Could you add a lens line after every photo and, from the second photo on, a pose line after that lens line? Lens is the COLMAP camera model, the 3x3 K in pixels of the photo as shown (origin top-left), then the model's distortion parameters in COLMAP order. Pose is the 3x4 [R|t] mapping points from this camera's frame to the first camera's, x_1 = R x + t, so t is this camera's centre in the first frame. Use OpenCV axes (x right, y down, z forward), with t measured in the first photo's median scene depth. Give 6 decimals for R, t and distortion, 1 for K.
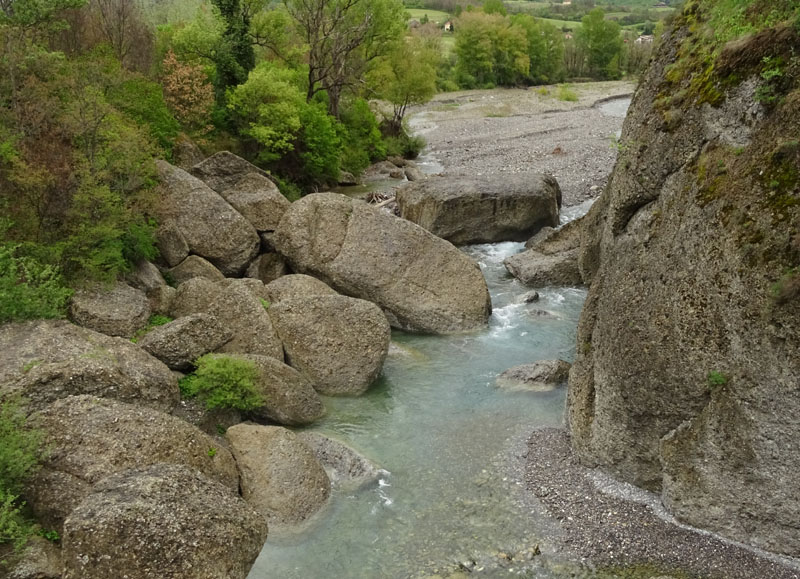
lens RADIAL K [[800.3, 0, 400.0], [0, 800.3, 289.5], [0, 0, 1]] dist [0.001166, 0.002239]
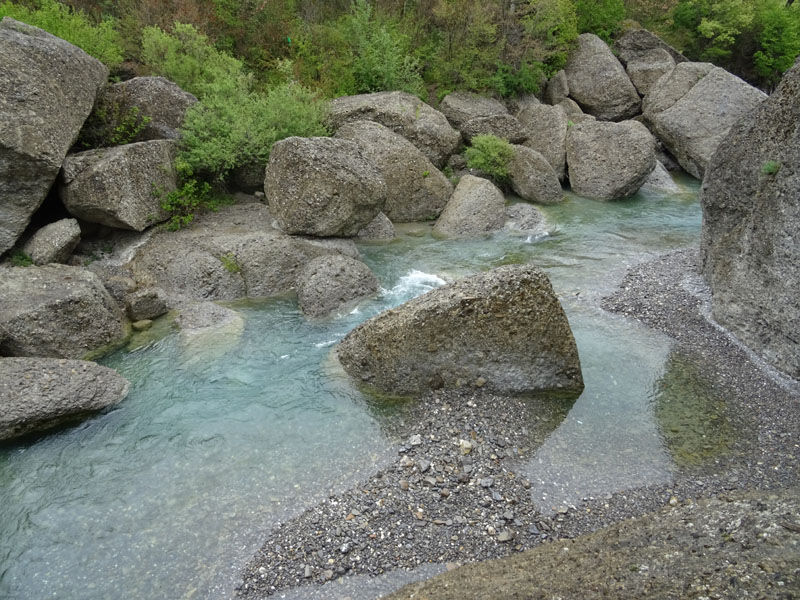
lens RADIAL K [[621.1, 0, 399.8], [0, 621.1, 274.8], [0, 0, 1]] dist [0.038496, -0.054272]
pose [[0.644074, 0.293895, -0.706254, 0.627132], [-0.232690, 0.954773, 0.185107, 0.182748], [0.728714, 0.045115, 0.683331, 0.176362]]
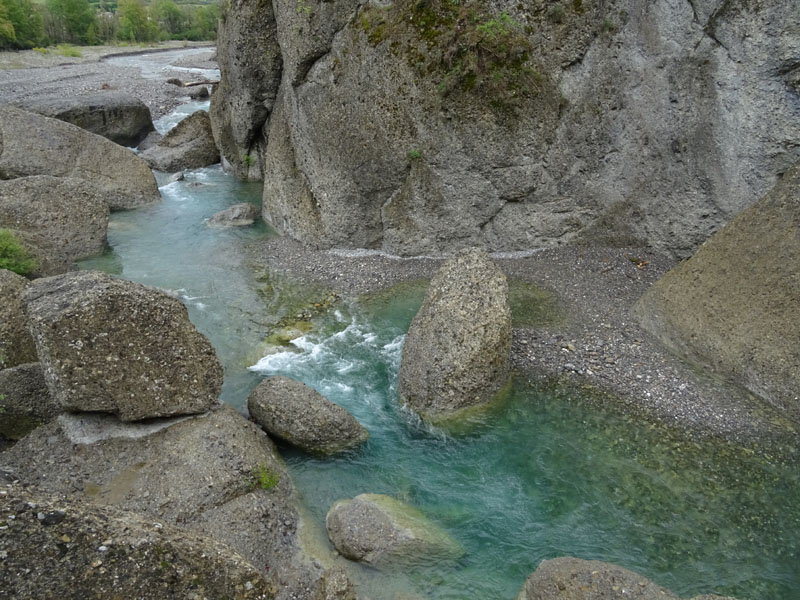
lens RADIAL K [[621.1, 0, 399.8], [0, 621.1, 274.8], [0, 0, 1]] dist [0.038496, -0.054272]
pose [[0.728802, -0.225672, 0.646467, -0.427957], [0.185671, 0.973887, 0.130652, 0.164408], [-0.659071, 0.024811, 0.751672, 0.108929]]
